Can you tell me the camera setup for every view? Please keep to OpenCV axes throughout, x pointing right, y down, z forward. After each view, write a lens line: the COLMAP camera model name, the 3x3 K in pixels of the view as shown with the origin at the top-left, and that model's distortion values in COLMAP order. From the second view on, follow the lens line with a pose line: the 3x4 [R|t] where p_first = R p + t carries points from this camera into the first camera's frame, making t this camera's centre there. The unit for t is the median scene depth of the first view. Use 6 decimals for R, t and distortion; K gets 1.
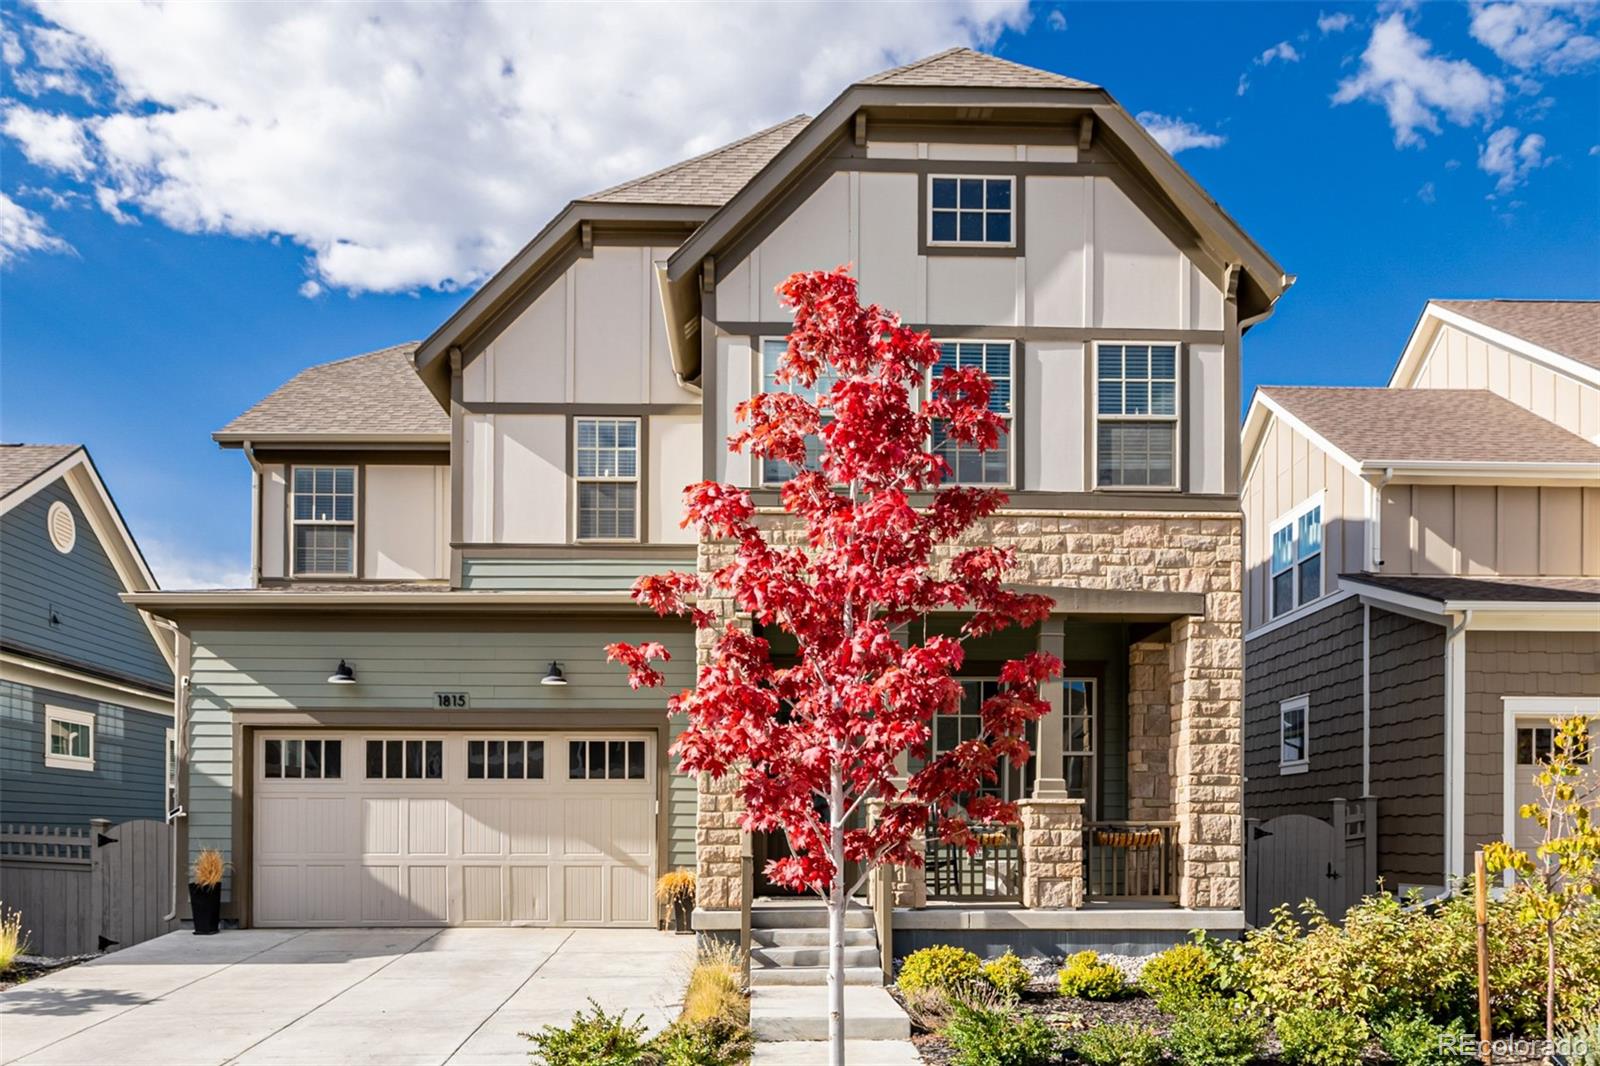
lens RADIAL K [[770.3, 0, 800.0], [0, 770.3, 564.1], [0, 0, 1]] dist [-0.000761, -0.000300]
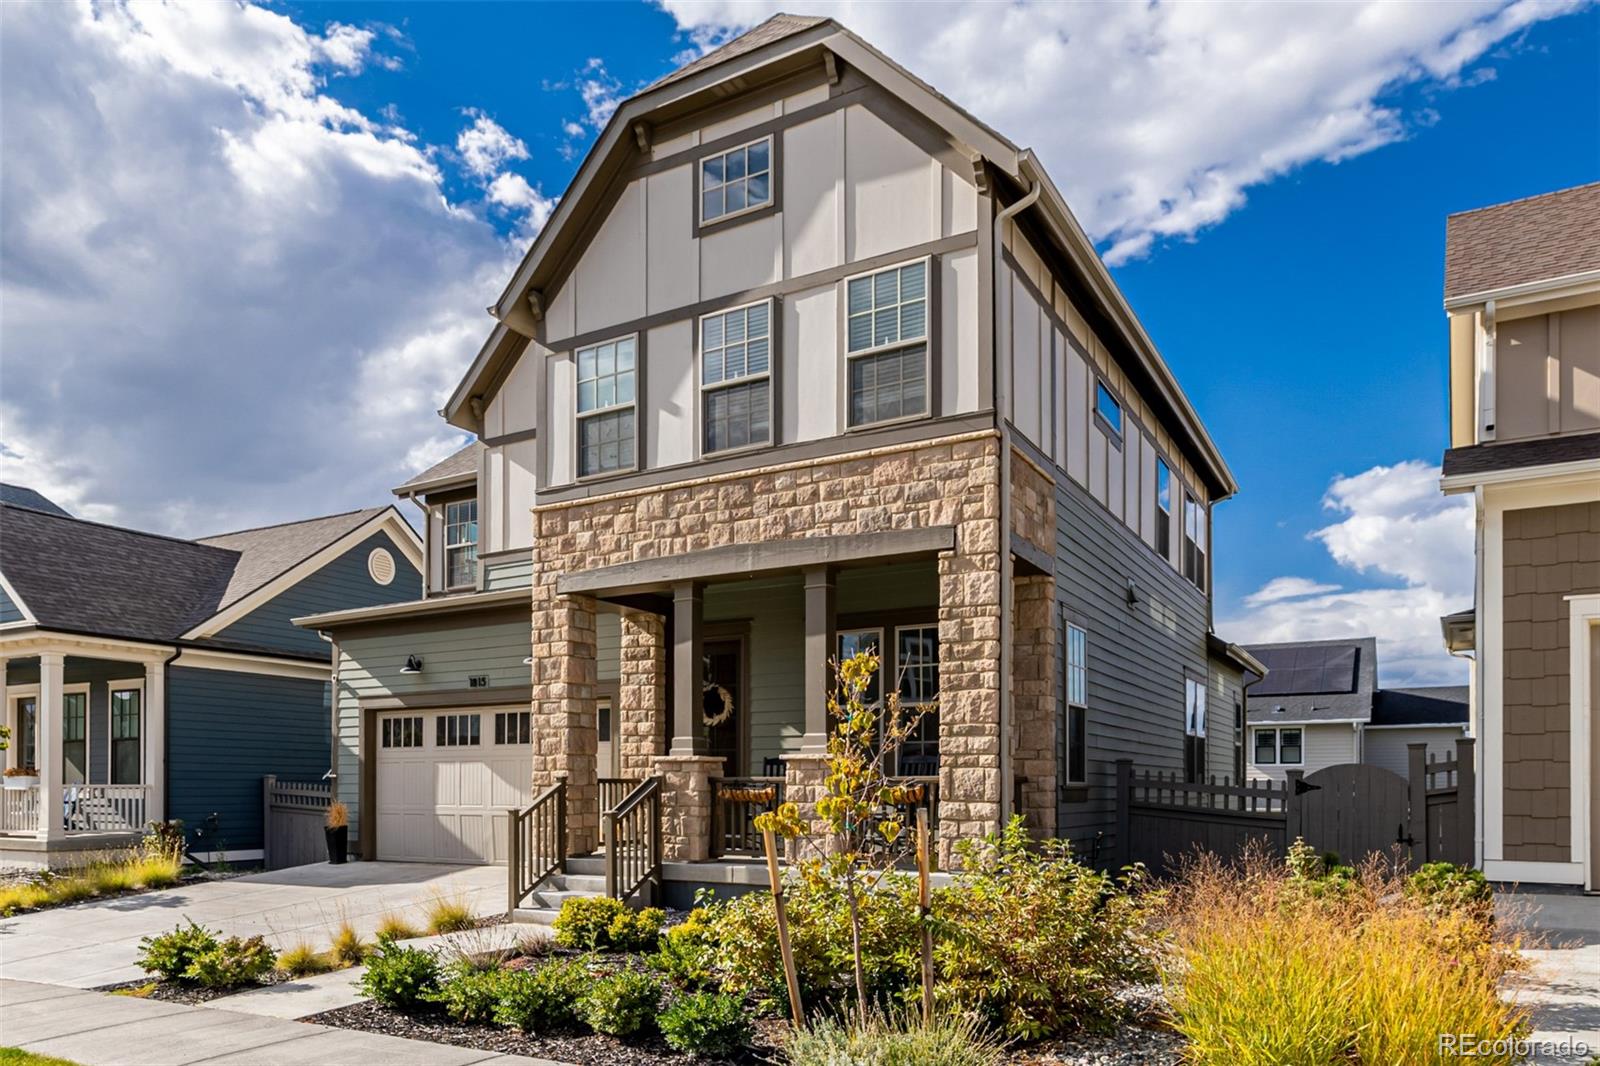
lens RADIAL K [[748.9, 0, 811.7], [0, 748.9, 516.9], [0, 0, 1]] dist [-0.001535, -0.000451]
pose [[0.916968, -0.137821, -0.374401, 0.691879], [0.134420, 0.990295, -0.035322, 0.036977], [0.375635, -0.017937, 0.926594, 0.114271]]
